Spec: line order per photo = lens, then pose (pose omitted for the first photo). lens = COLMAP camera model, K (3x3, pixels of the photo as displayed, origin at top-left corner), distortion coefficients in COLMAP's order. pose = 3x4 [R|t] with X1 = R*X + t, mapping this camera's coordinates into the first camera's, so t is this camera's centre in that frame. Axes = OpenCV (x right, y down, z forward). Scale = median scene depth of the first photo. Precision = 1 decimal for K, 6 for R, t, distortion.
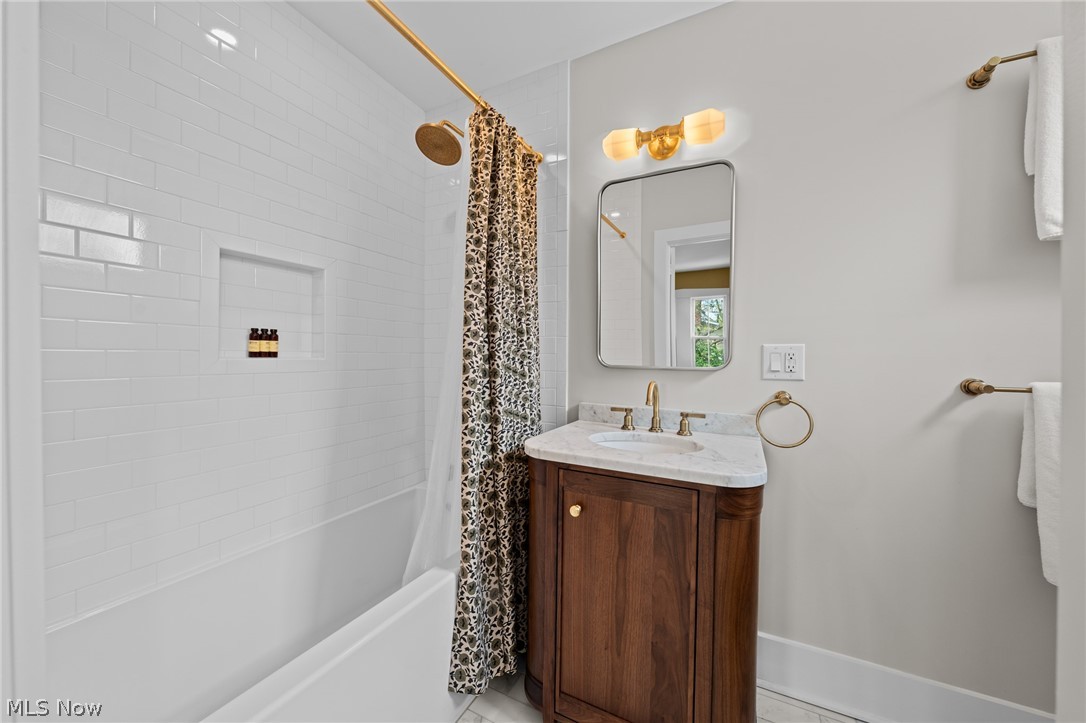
lens RADIAL K [[393.8, 0, 544.0], [0, 393.8, 355.8], [0, 0, 1]] dist [-0.002658, -0.000281]
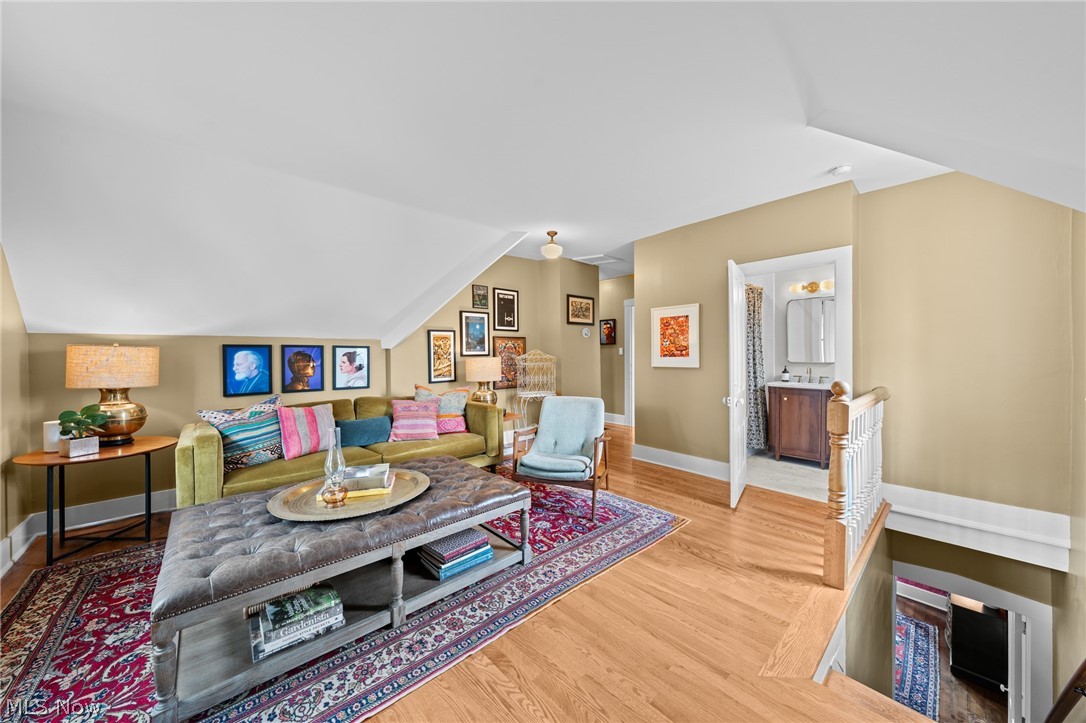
lens RADIAL K [[393.8, 0, 534.8], [0, 393.8, 356.2], [0, 0, 1]] dist [-0.002658, -0.000281]
pose [[0.934990, -0.011954, -0.354473, -0.740575], [0.008395, 0.999898, -0.011578, -0.003204], [0.354576, 0.007850, 0.934994, -3.049329]]
